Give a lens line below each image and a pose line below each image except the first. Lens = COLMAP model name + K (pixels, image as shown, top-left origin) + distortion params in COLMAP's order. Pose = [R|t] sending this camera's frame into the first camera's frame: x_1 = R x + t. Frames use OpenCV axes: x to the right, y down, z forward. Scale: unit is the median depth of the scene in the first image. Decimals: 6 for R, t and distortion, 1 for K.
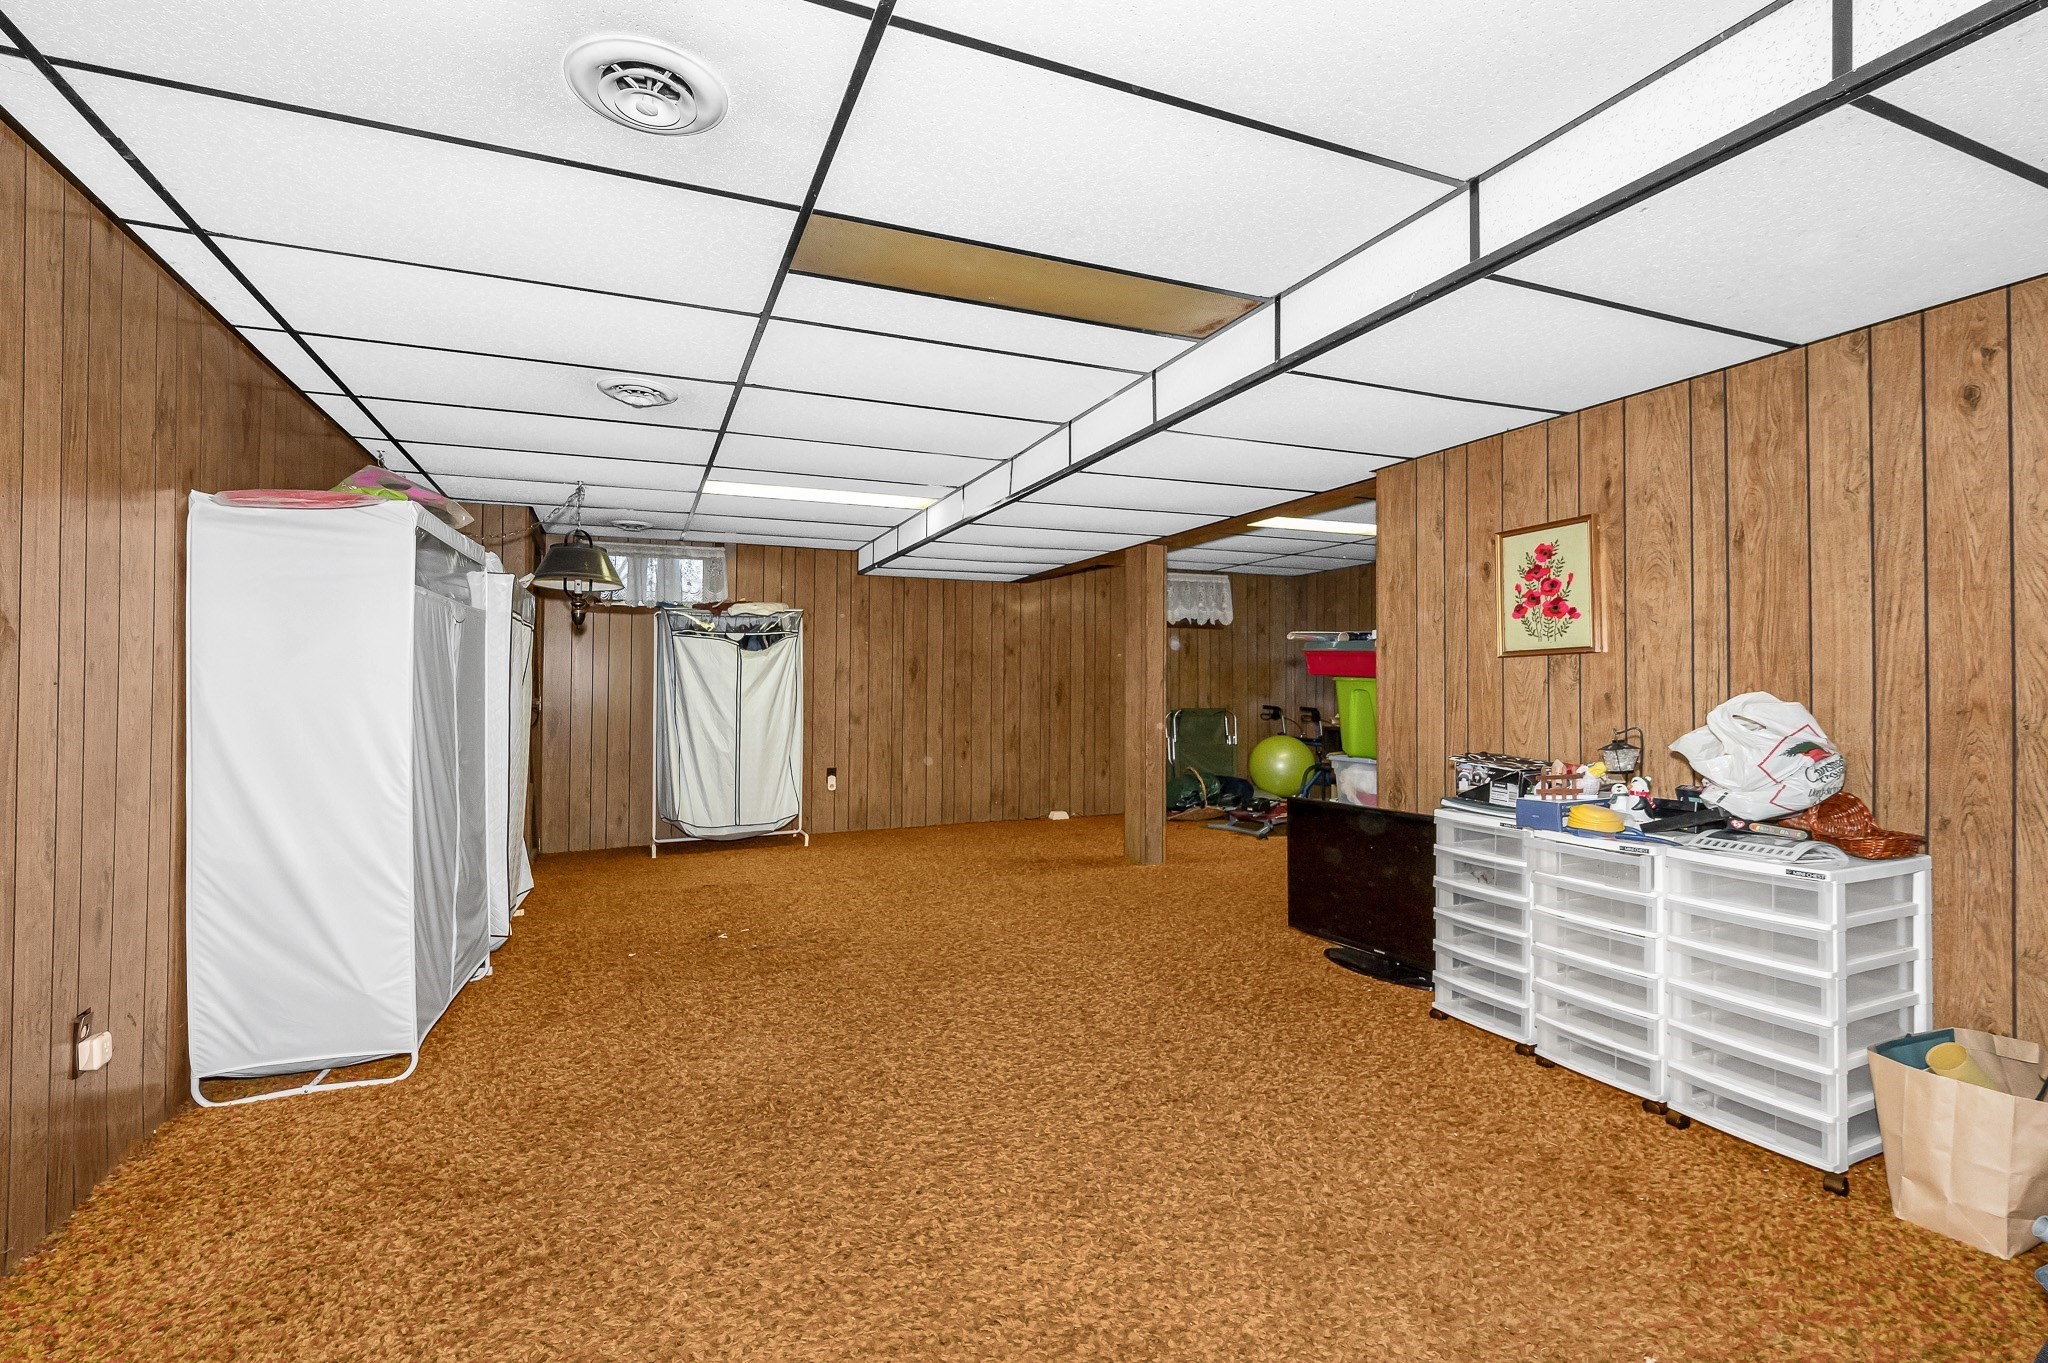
lens RADIAL K [[882.1, 0, 1025.9], [0, 882.1, 676.2], [0, 0, 1]] dist [-0.000582, 0.000041]
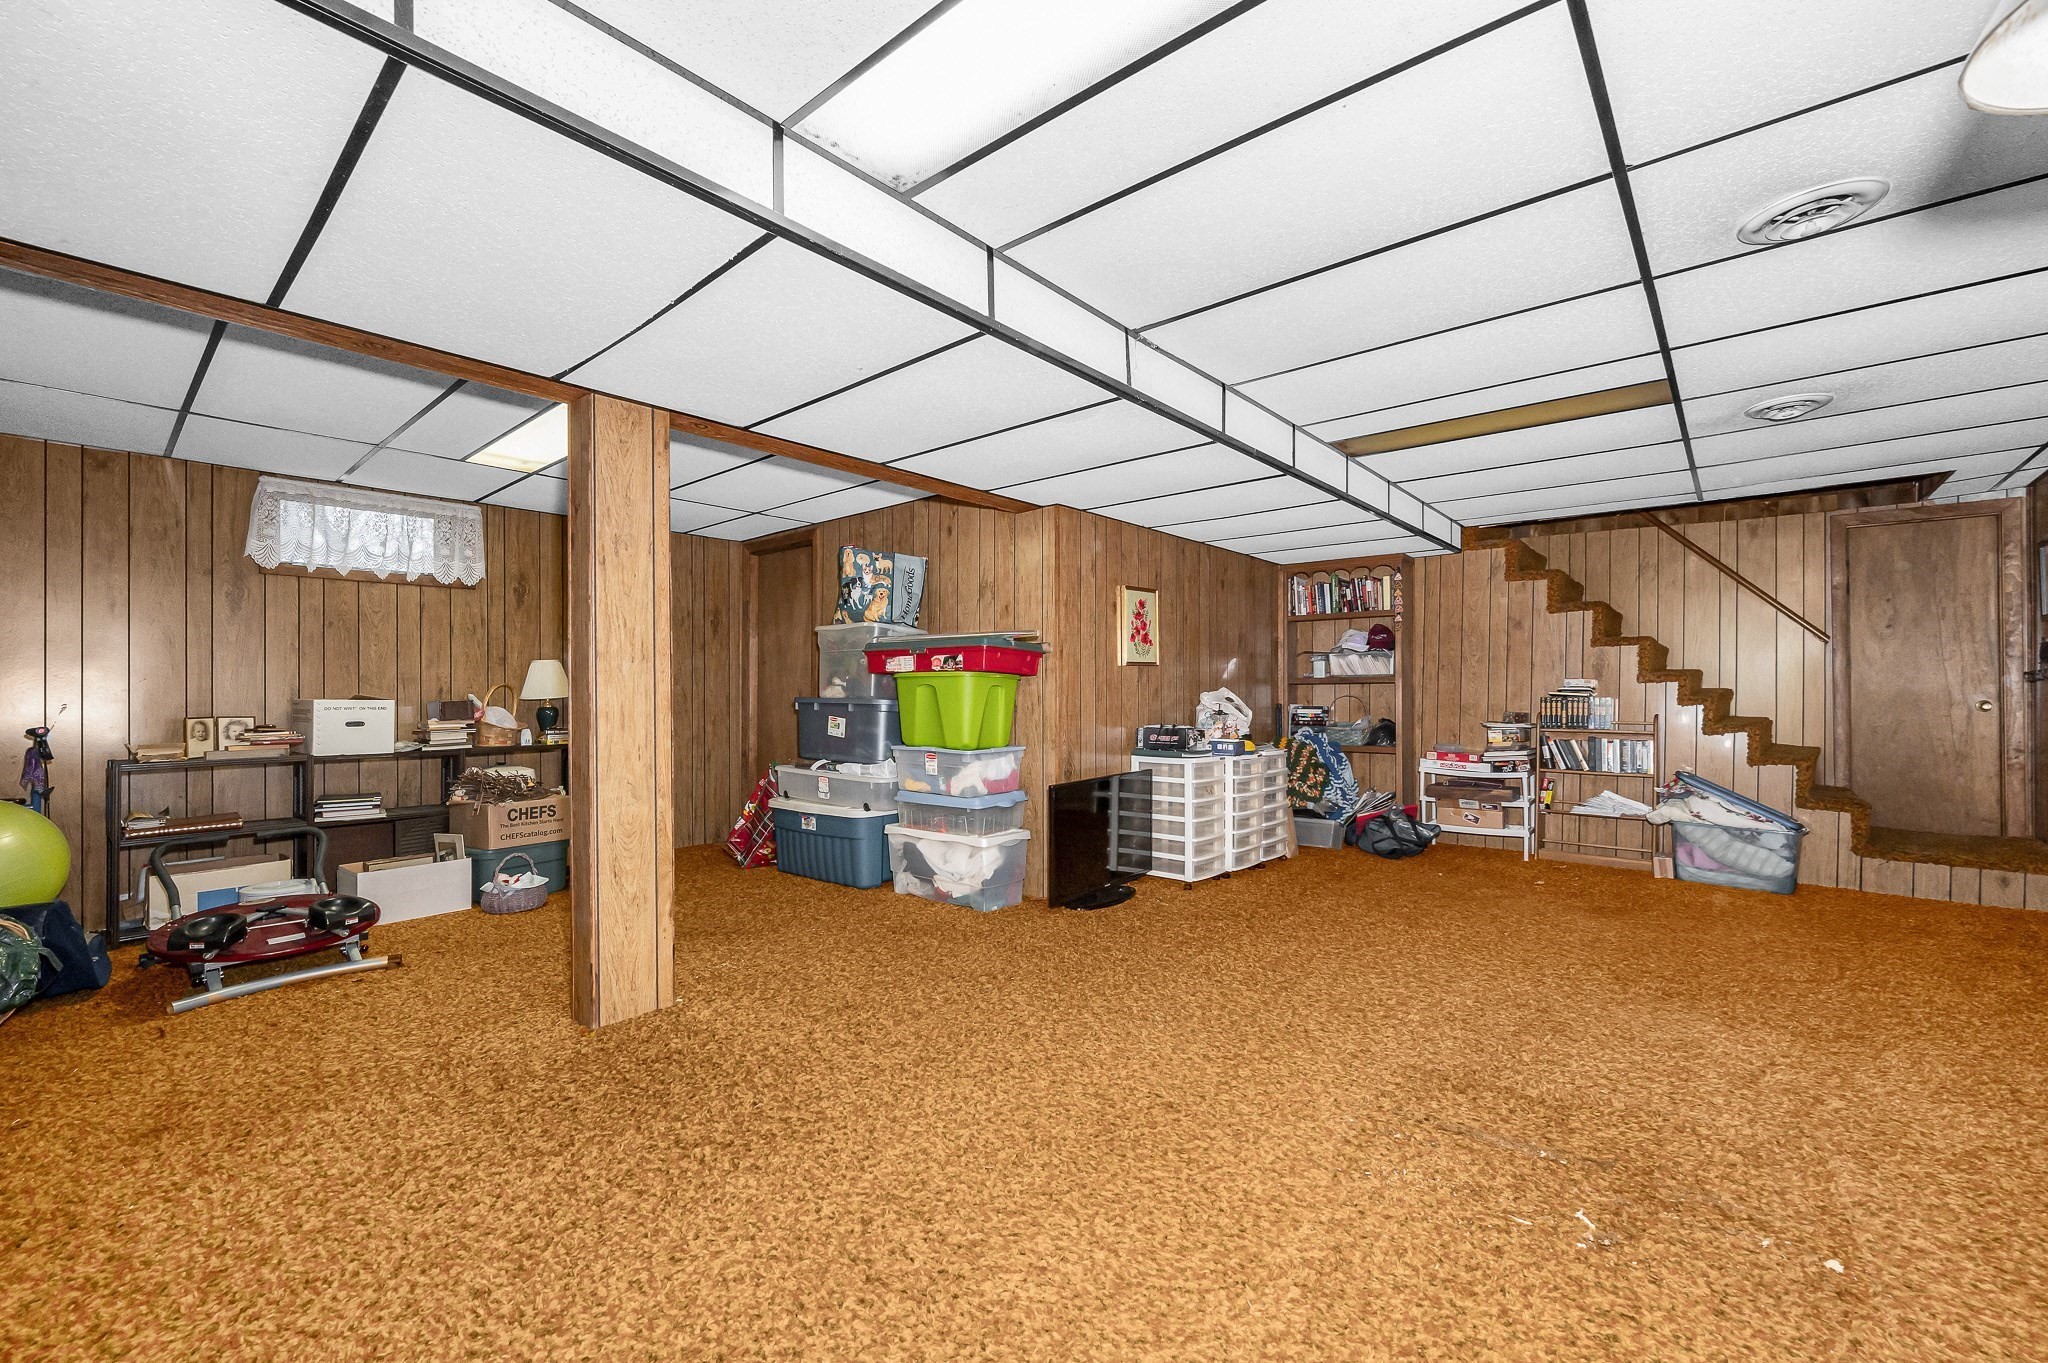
lens RADIAL K [[849.0, 0, 1019.1], [0, 849.0, 686.0], [0, 0, 1]] dist [-0.001203, 0.000069]
pose [[-0.435991, -0.001768, 0.899949, -0.776737], [-0.013145, 0.999904, -0.004404, 0.025903], [-0.899855, -0.013750, -0.435972, 1.913244]]
